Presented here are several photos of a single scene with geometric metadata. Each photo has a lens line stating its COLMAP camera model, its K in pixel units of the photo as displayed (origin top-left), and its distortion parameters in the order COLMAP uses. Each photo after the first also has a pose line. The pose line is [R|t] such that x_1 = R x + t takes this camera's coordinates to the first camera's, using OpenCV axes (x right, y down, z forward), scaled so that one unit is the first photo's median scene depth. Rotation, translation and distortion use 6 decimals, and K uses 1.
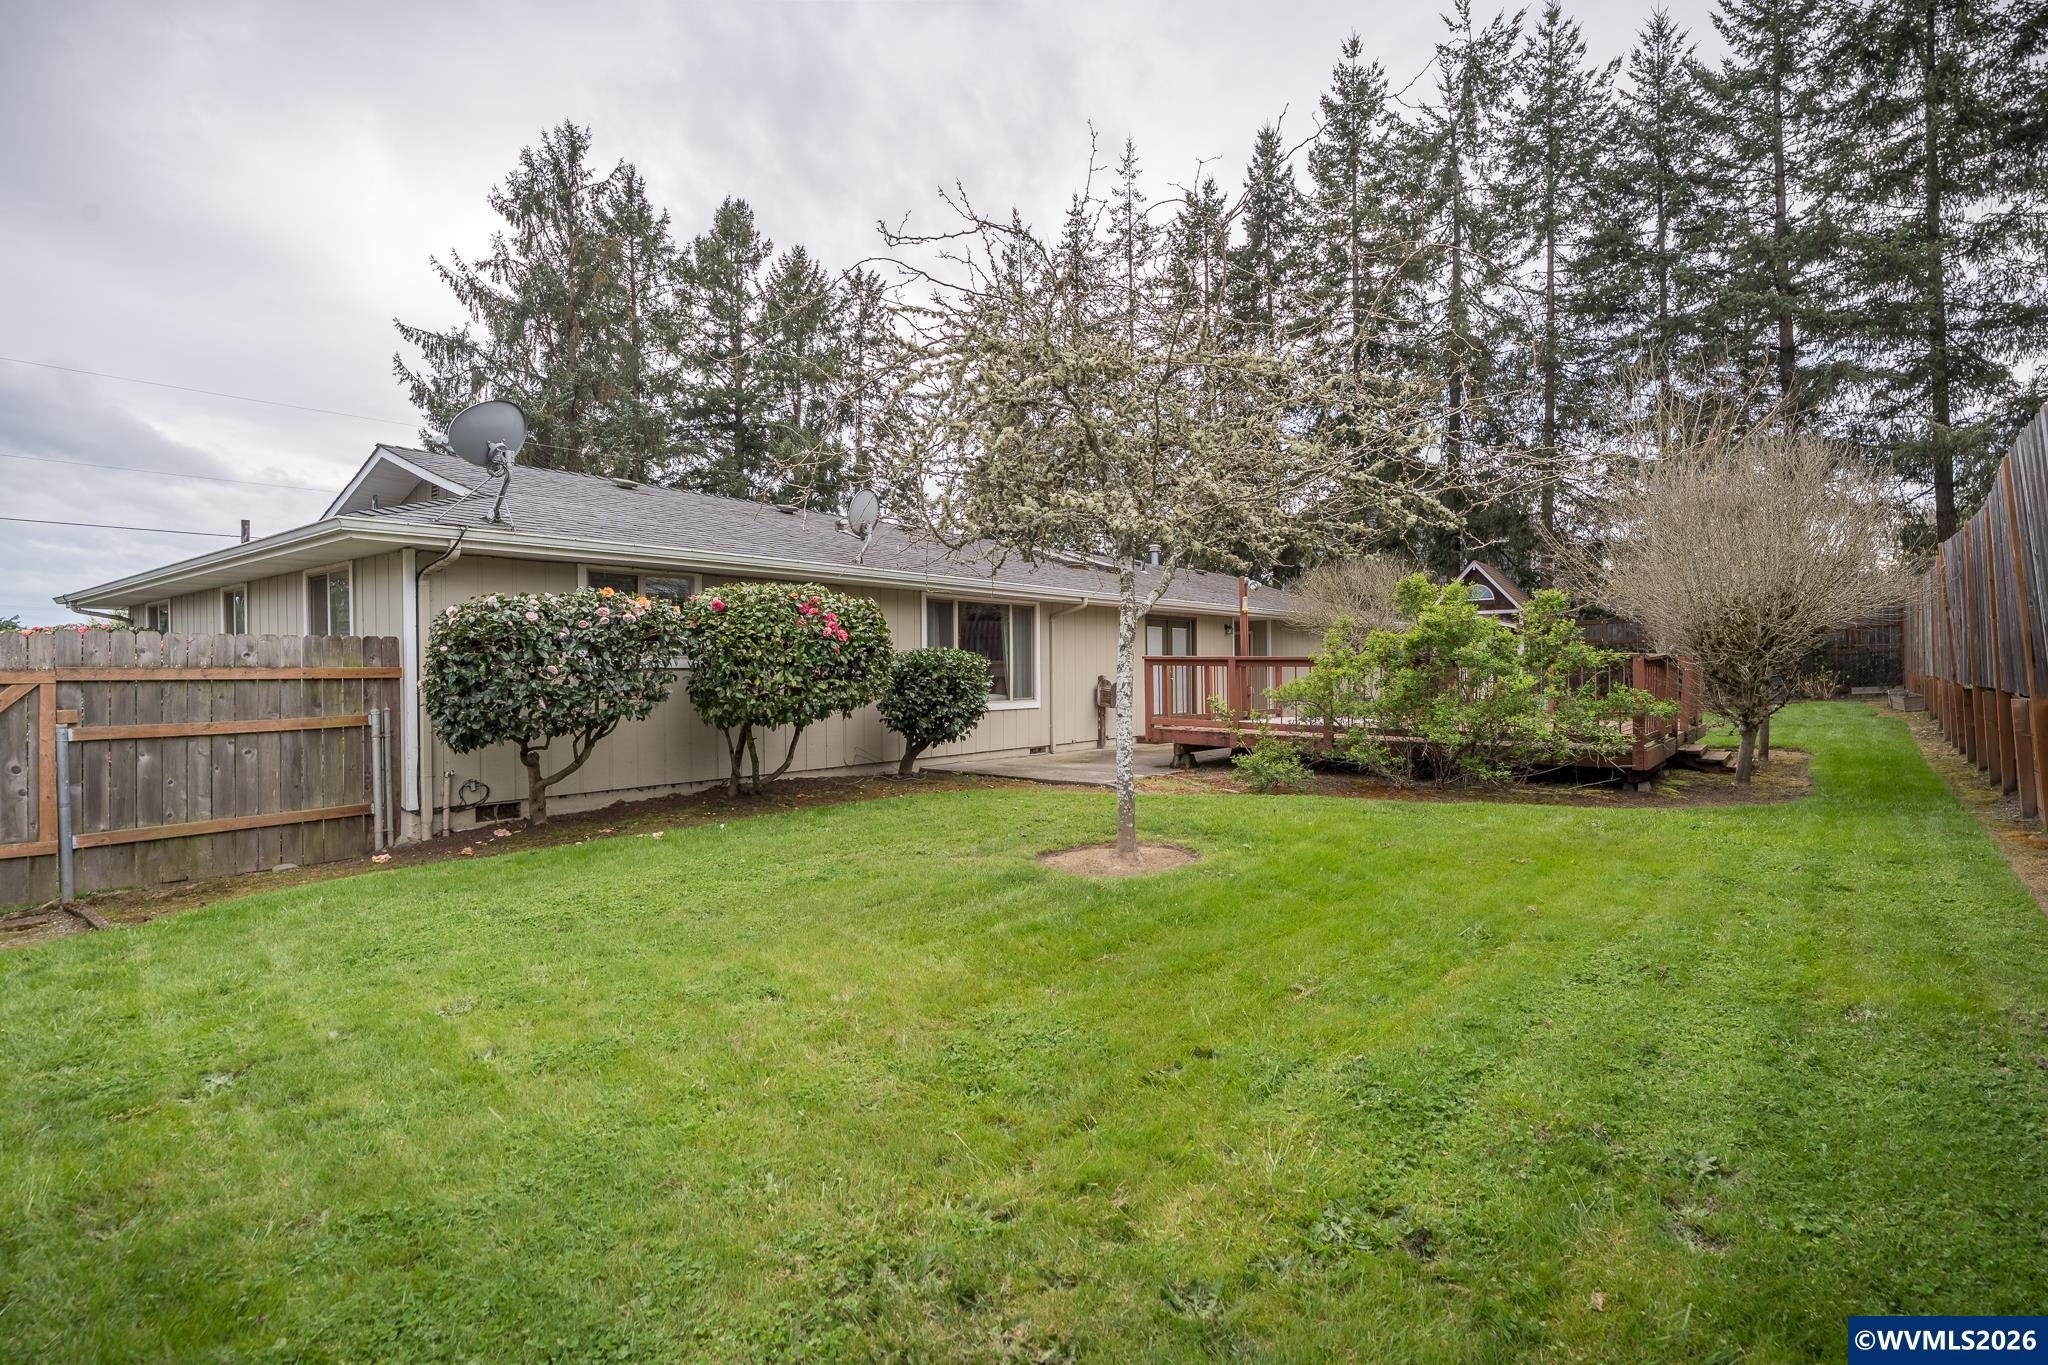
lens RADIAL K [[972.3, 0, 1016.0], [0, 972.3, 710.6], [0, 0, 1]] dist [0.002363, 0.000253]
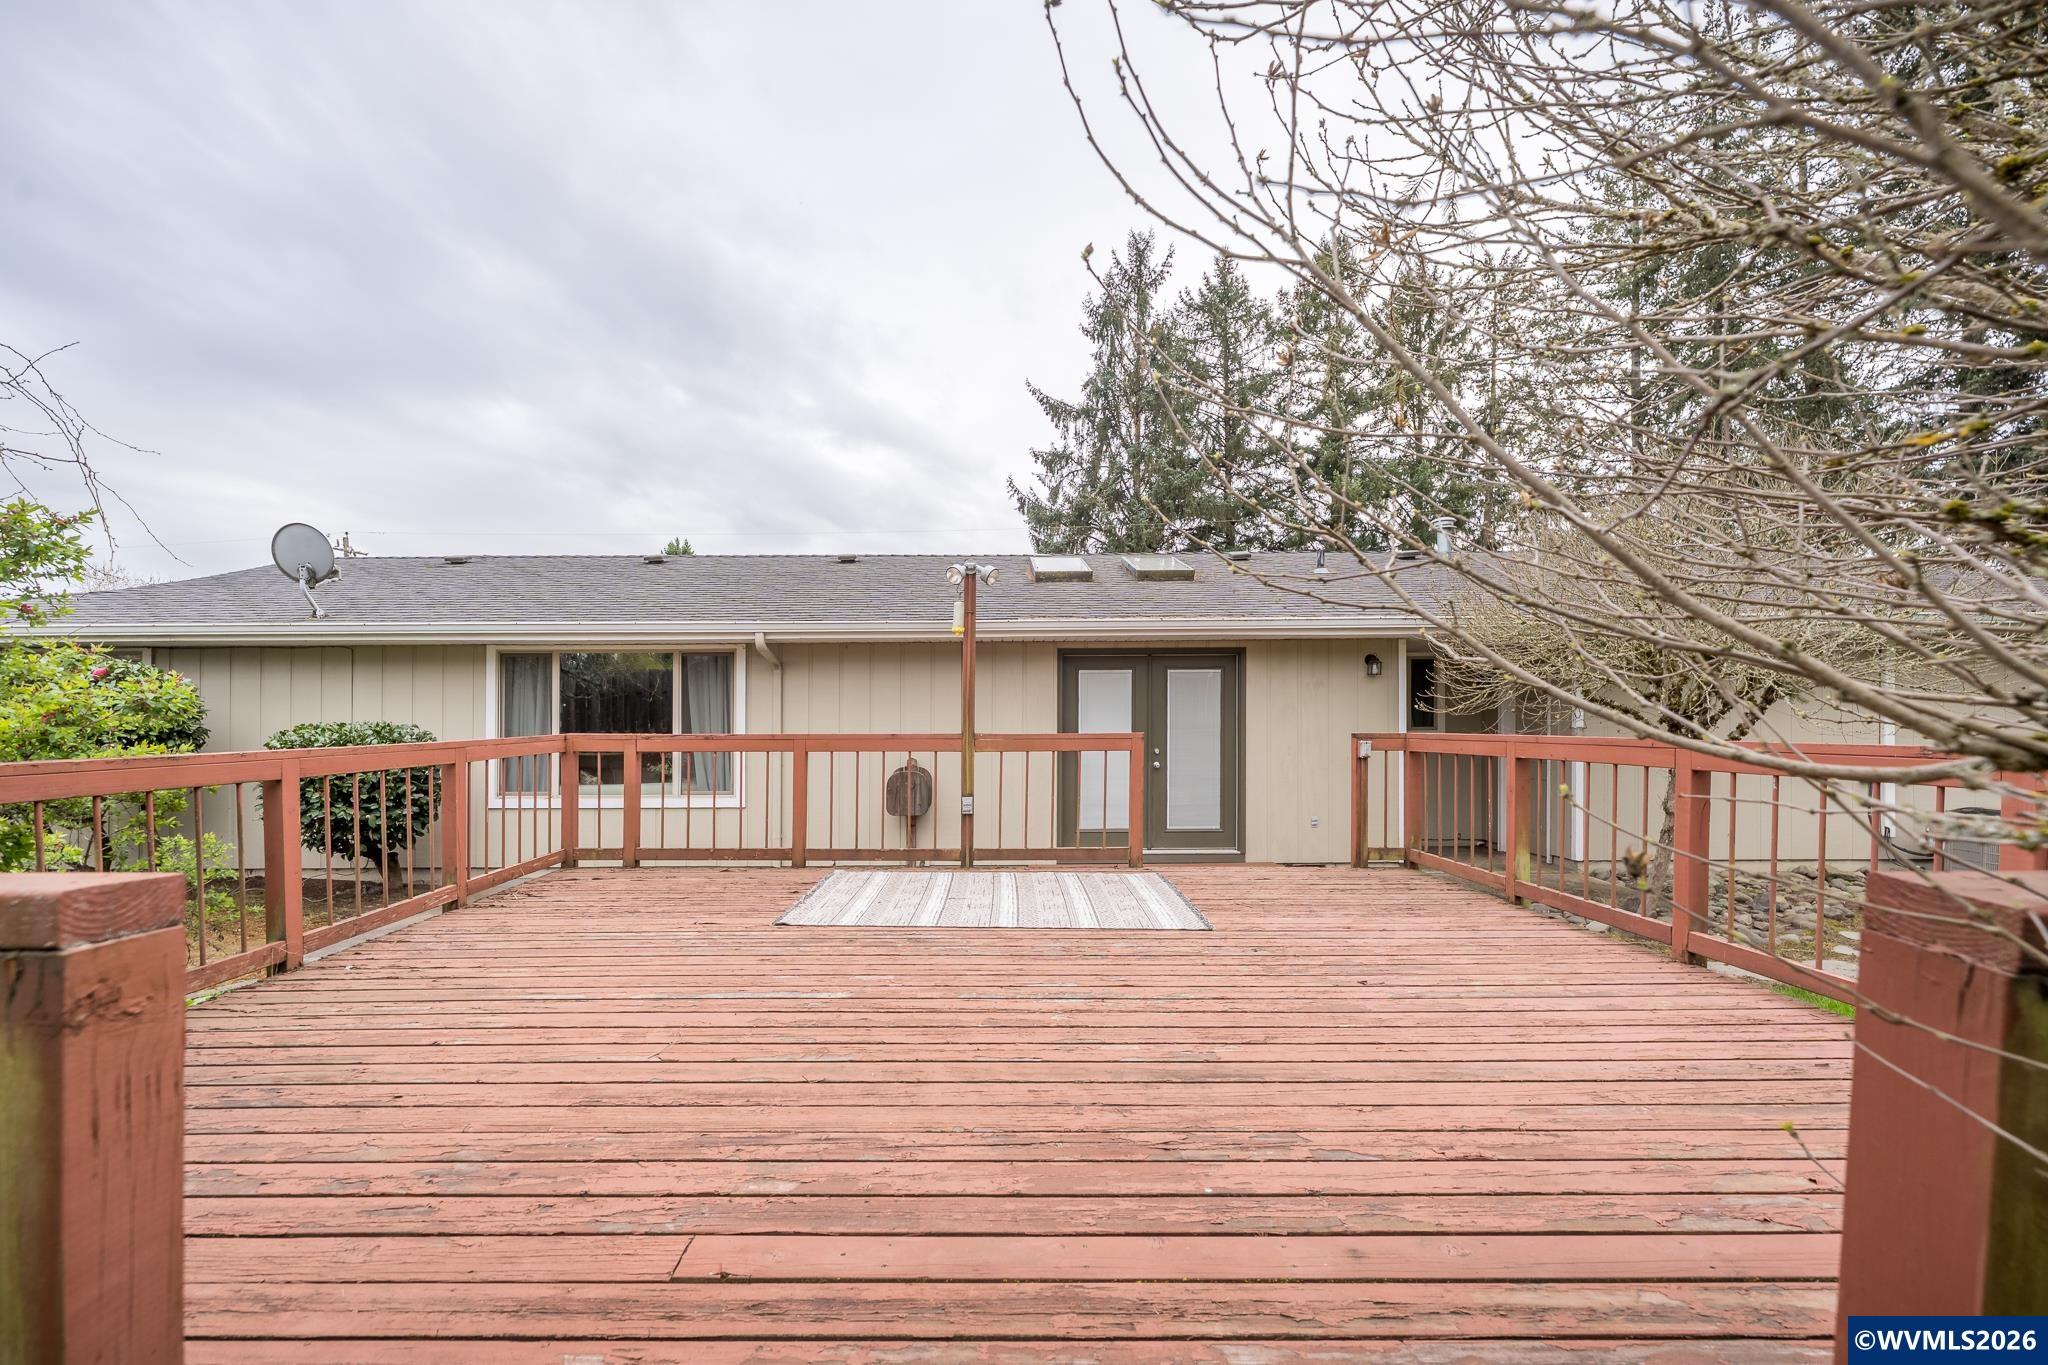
lens RADIAL K [[854.8, 0, 985.6], [0, 854.8, 739.3], [0, 0, 1]] dist [0.001253, 0.000001]
pose [[0.632755, 0.015666, -0.774194, 0.217018], [-0.030401, 0.999527, -0.004622, -0.019527], [0.773755, 0.026461, 0.632932, 0.294039]]
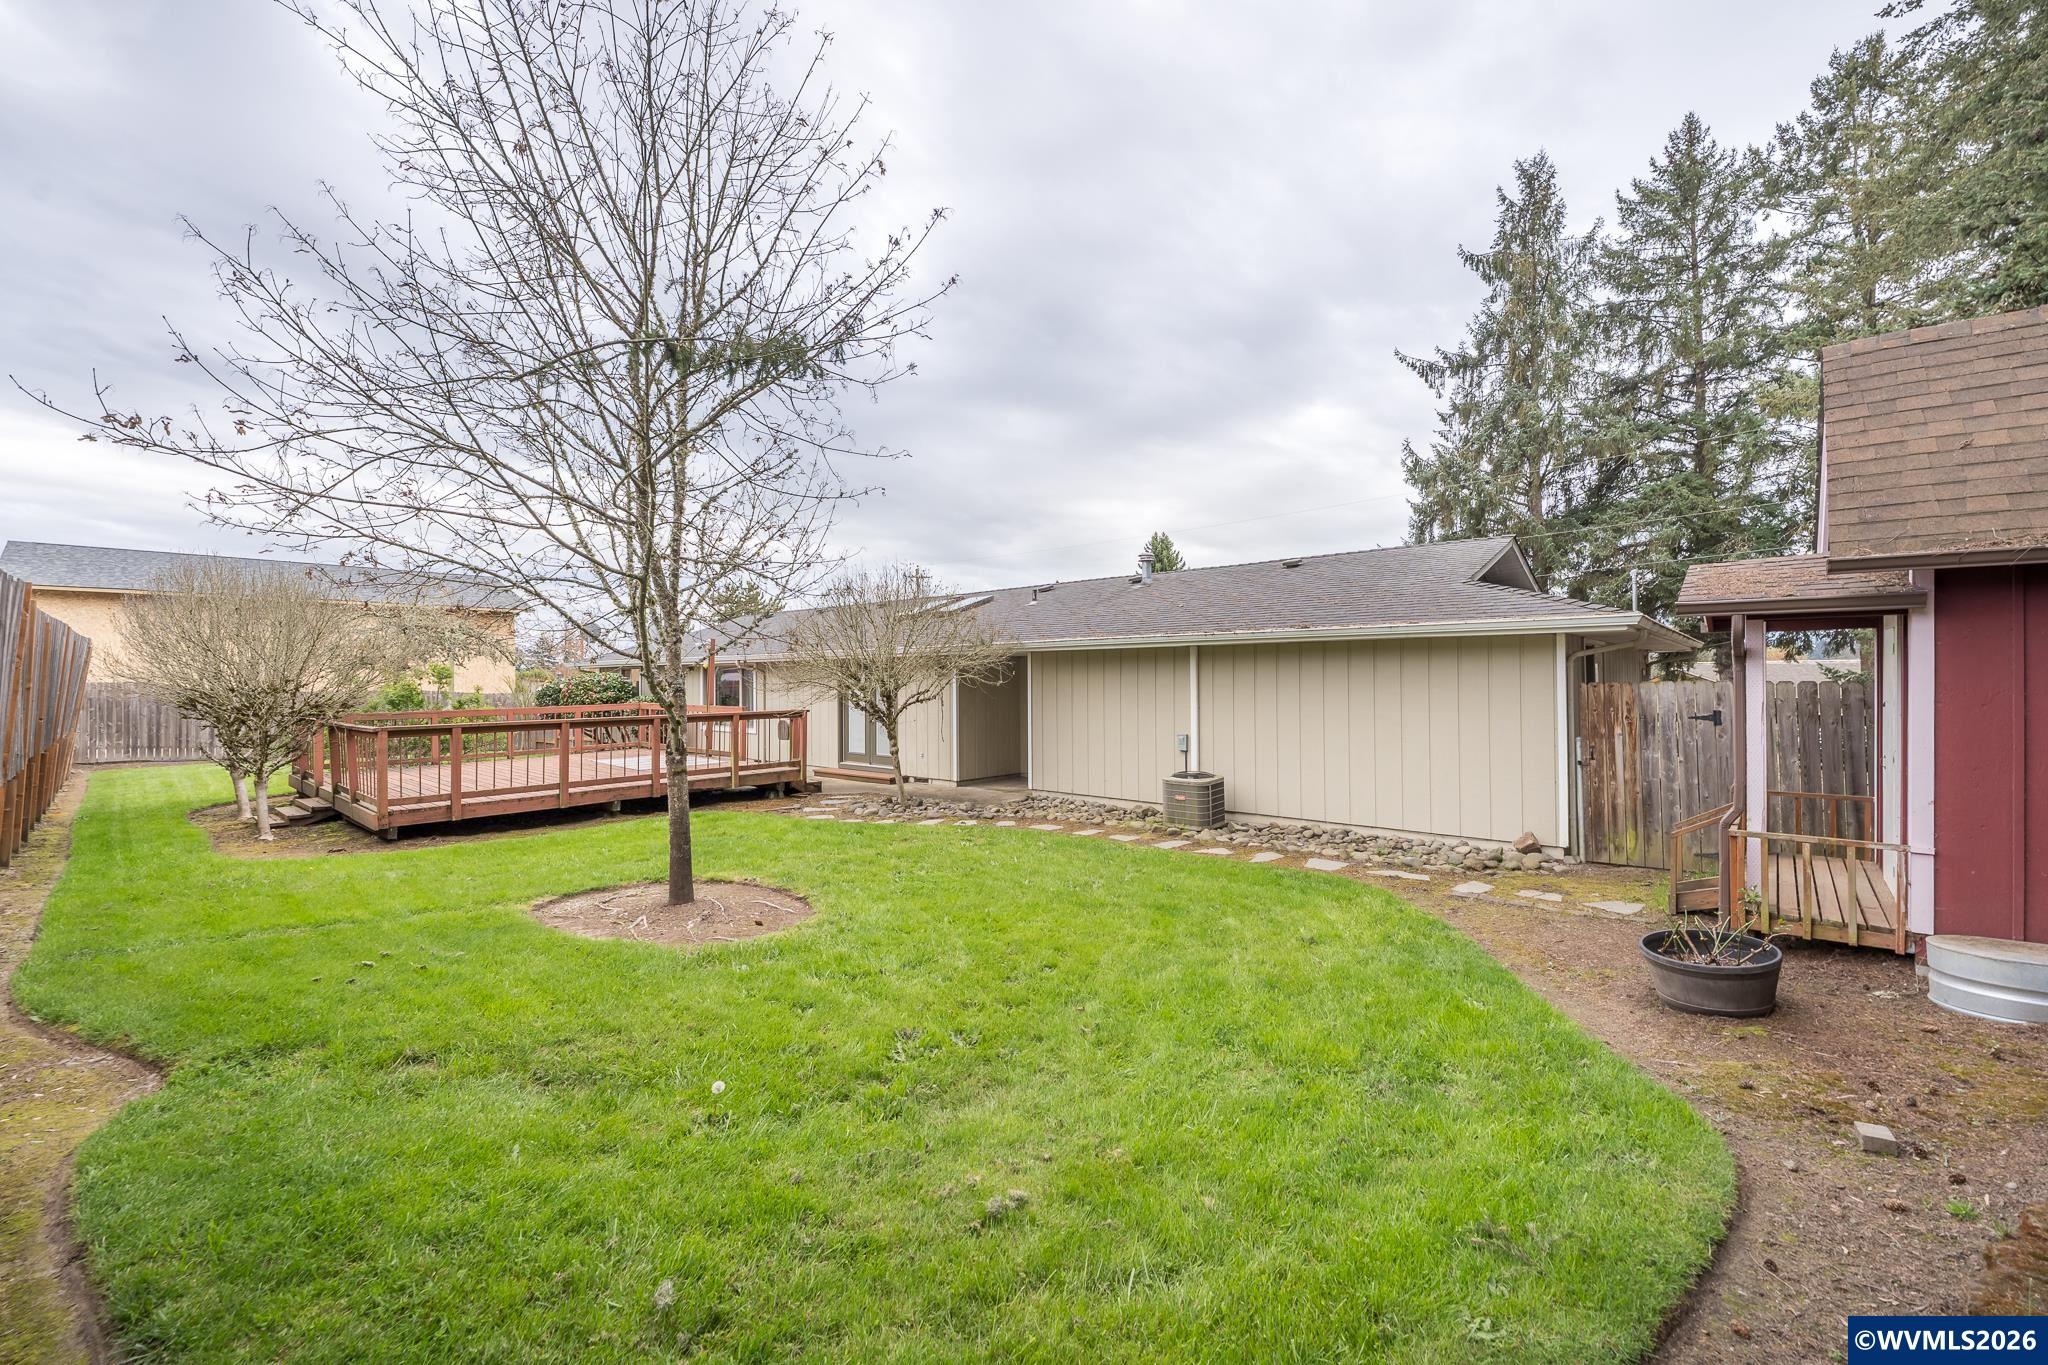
lens RADIAL K [[840.0, 0, 1024.0], [0, 840.0, 682.5], [0, 0, 1]] dist [-0.002098, -0.000060]
pose [[-0.042068, 0.010468, -0.999060, 0.512583], [-0.034489, 0.999334, 0.011923, -0.043218], [0.998519, 0.034958, -0.041679, 0.576992]]
